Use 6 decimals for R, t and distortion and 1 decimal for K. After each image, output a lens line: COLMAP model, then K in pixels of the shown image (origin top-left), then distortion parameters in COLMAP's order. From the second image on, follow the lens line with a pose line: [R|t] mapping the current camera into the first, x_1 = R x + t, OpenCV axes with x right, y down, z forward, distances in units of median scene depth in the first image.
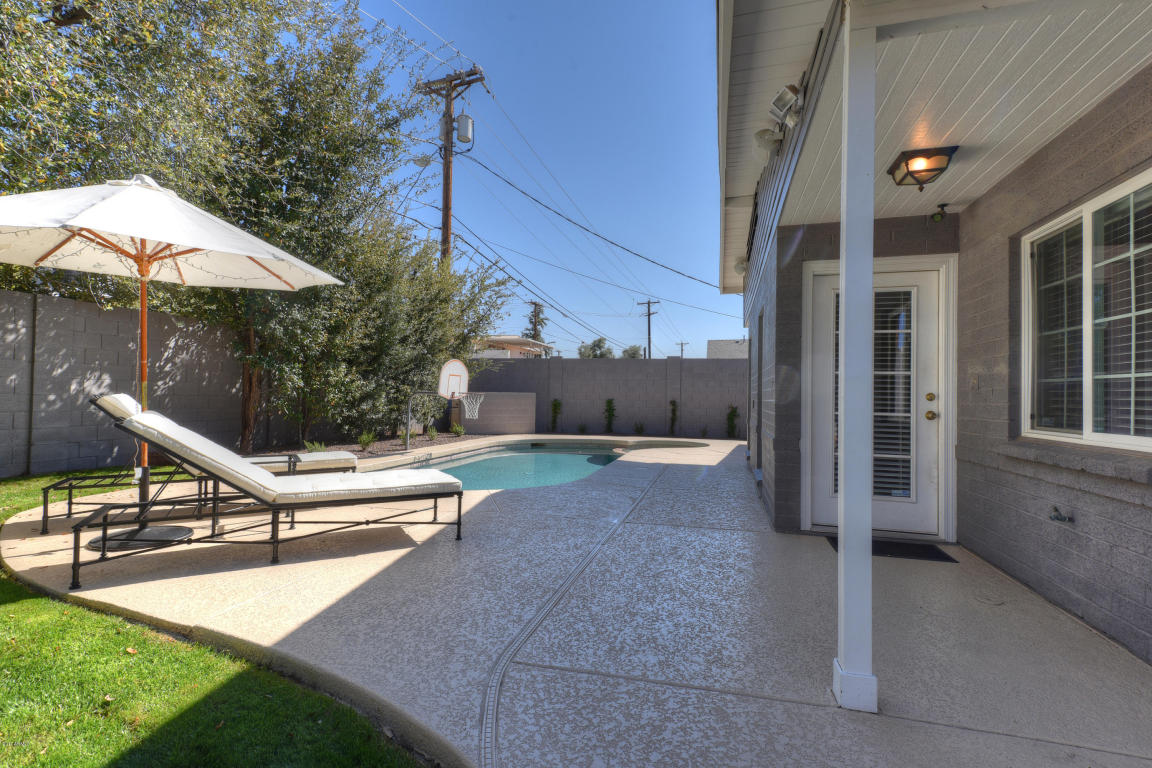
lens RADIAL K [[535.0, 0, 579.3], [0, 535.0, 385.3], [0, 0, 1]] dist [0.020957, -0.000476]
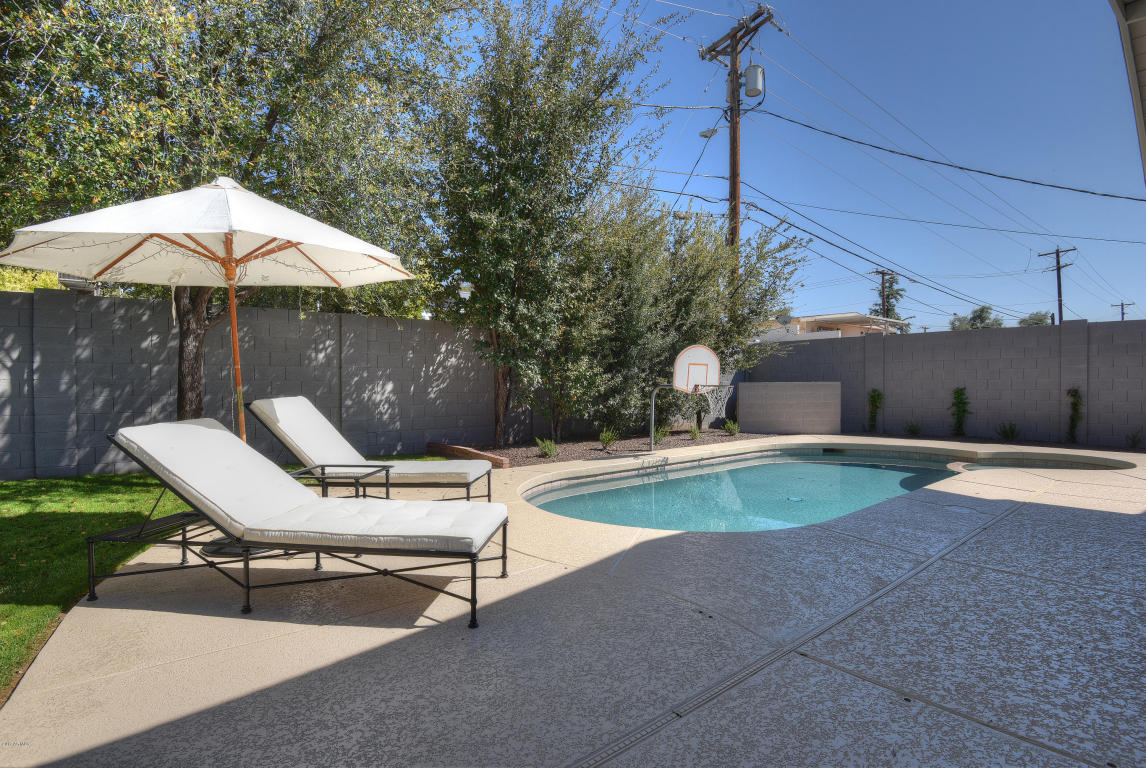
lens RADIAL K [[528.1, 0, 572.8], [0, 528.1, 390.9], [0, 0, 1]] dist [-0.034282, -0.000680]
pose [[0.797160, -0.010940, -0.603669, 0.105805], [0.030125, 0.999311, 0.021670, -0.001135], [0.603016, -0.035460, 0.796941, 0.248288]]
